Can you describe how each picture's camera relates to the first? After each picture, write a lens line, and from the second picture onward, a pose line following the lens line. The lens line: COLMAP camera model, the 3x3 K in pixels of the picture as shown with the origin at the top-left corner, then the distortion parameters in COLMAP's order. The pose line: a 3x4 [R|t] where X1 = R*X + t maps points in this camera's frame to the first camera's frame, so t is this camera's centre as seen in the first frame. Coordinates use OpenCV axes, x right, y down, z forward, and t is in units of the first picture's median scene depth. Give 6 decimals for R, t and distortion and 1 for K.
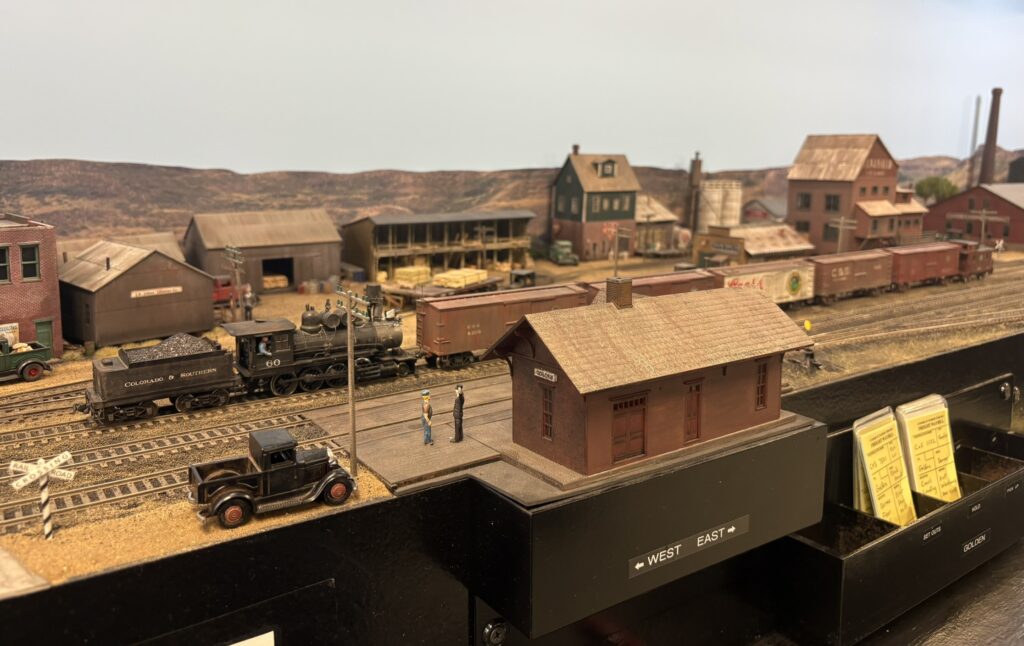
lens RADIAL K [[821.6, 0, 493.3], [0, 821.6, 269.7], [0, 0, 1]] dist [0.010883, -0.003551]
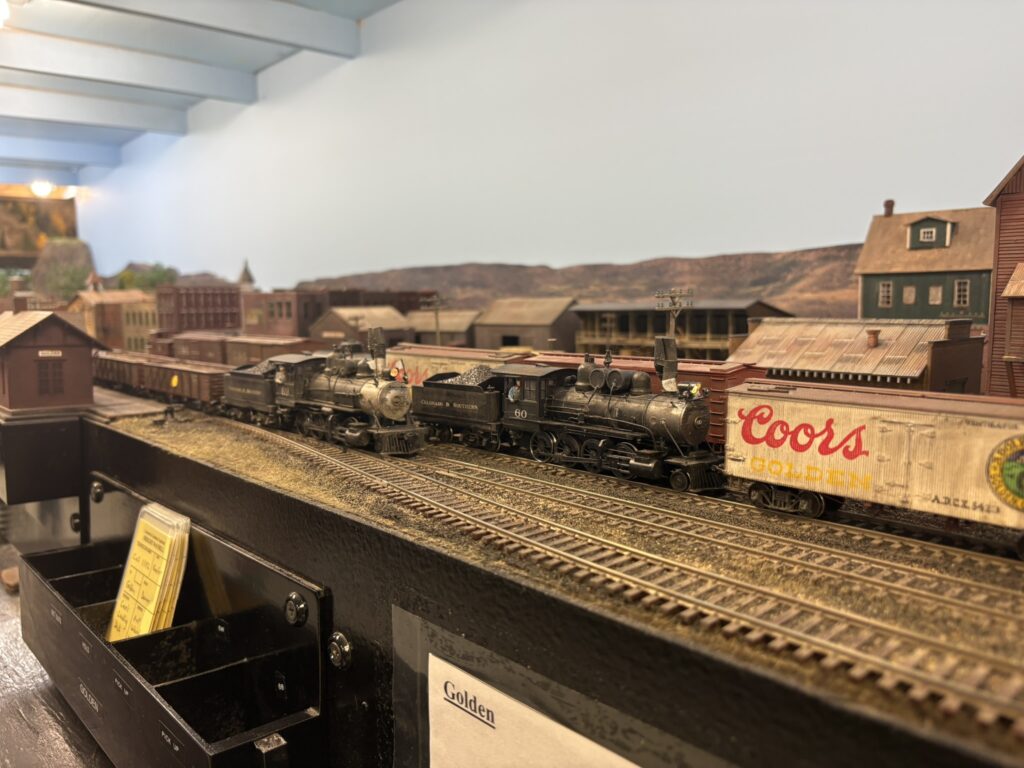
lens RADIAL K [[813.9, 0, 506.4], [0, 813.9, 387.1], [0, 0, 1]] dist [-0.015457, -0.007775]
pose [[0.097349, 0.090202, -0.991154, 0.851112], [-0.121198, 0.989547, 0.078152, -0.029690], [0.987843, 0.112518, 0.107263, 0.813300]]
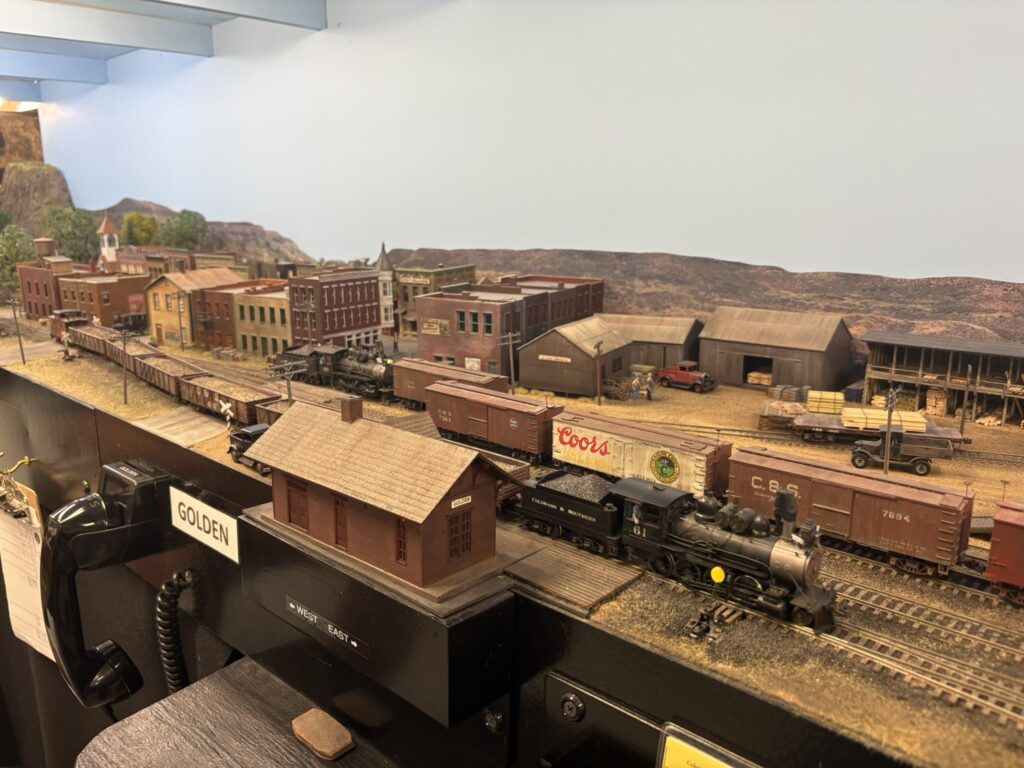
lens RADIAL K [[813.9, 0, 512.2], [0, 813.9, 381.0], [0, 0, 1]] dist [-0.015457, -0.007775]
pose [[0.198491, 0.198906, -0.959707, 0.617354], [-0.127640, 0.976097, 0.175904, -0.115803], [0.971756, 0.087582, 0.219135, 0.443747]]
